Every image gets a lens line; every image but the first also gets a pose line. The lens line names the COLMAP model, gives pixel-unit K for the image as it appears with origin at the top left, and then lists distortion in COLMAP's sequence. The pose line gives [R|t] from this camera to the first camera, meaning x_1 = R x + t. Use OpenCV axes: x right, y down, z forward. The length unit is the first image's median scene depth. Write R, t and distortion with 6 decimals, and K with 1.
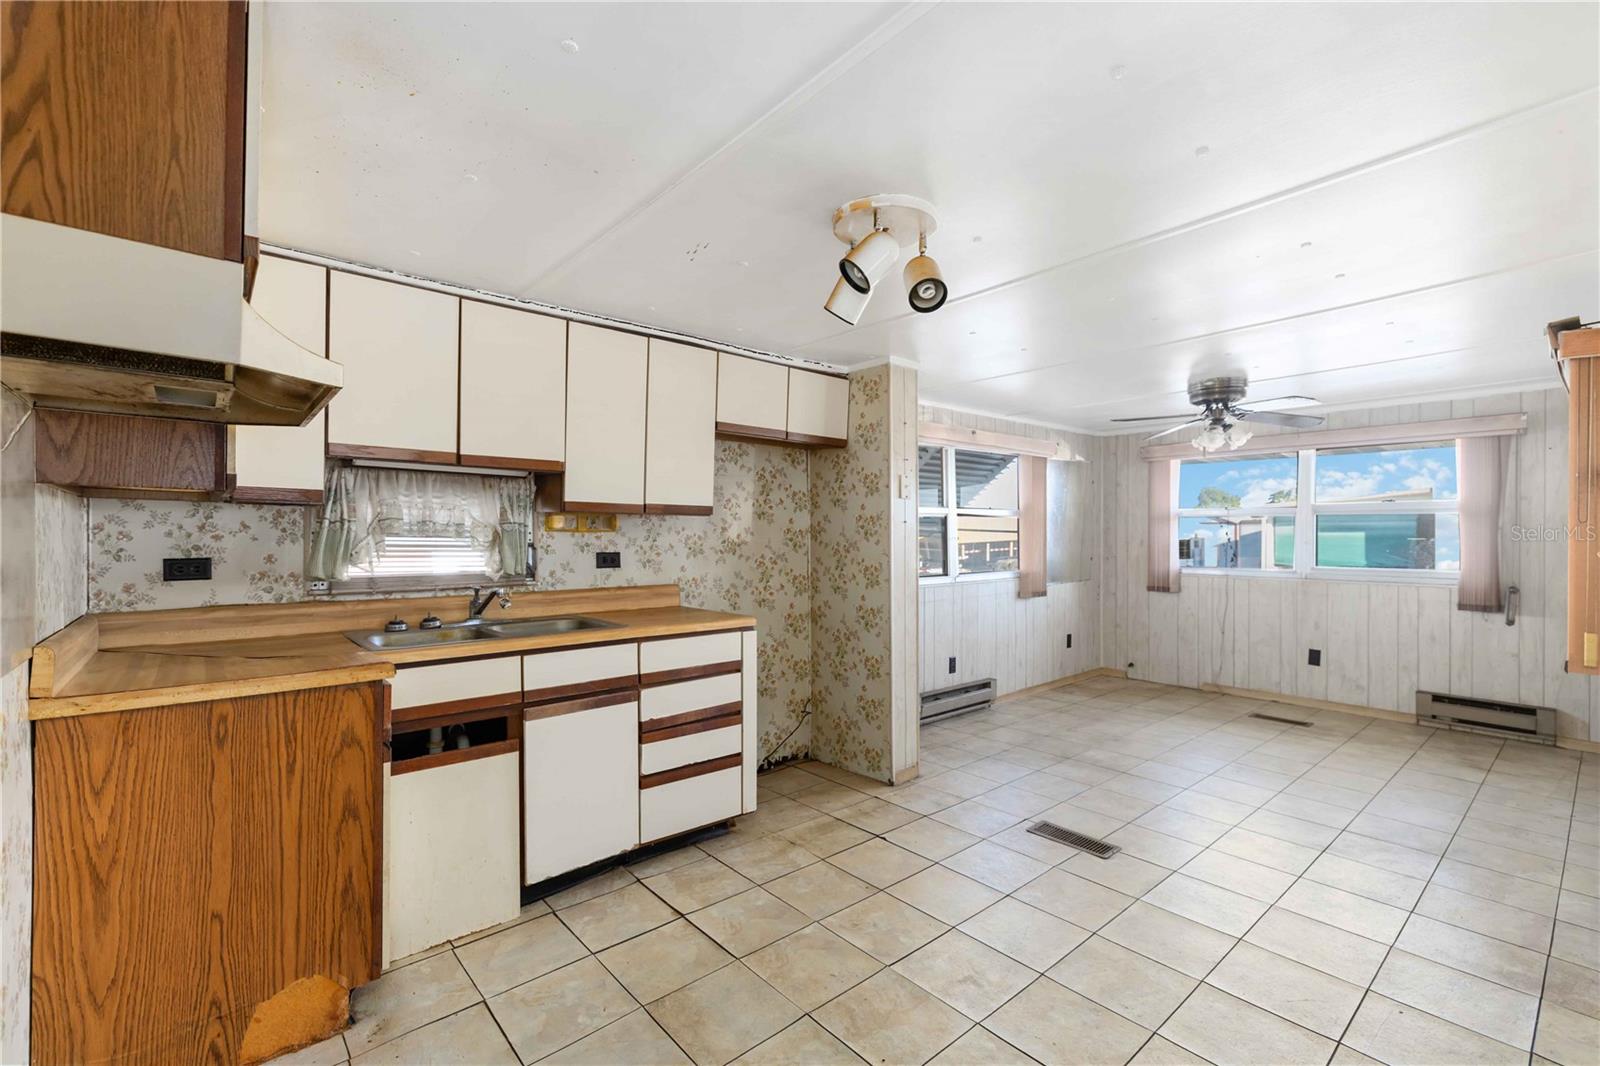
lens RADIAL K [[699.3, 0, 800.0], [0, 699.3, 533.0], [0, 0, 1]] dist [0.001698, 0.000290]
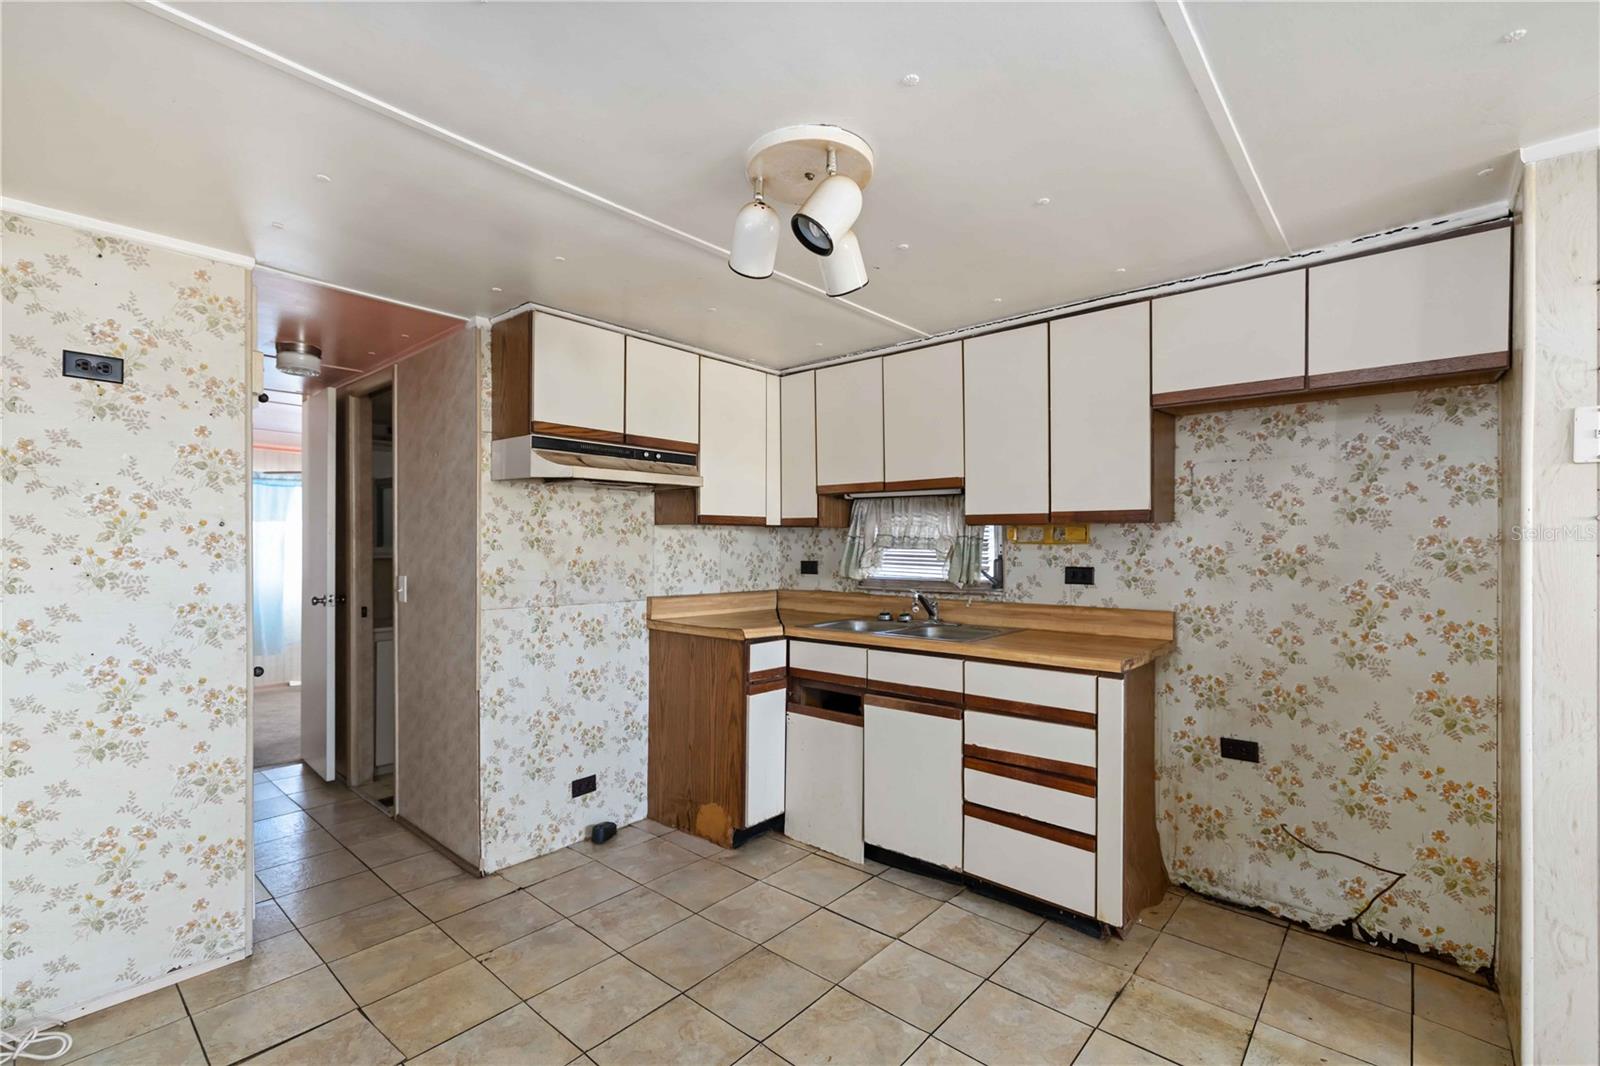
lens RADIAL K [[692.1, 0, 800.6], [0, 692.1, 547.6], [0, 0, 1]] dist [0.000731, 0.000363]
pose [[0.144333, 0.001918, -0.989527, 0.637729], [0.003541, 0.999991, 0.002455, -0.000450], [0.989523, -0.003858, 0.144324, 0.607896]]
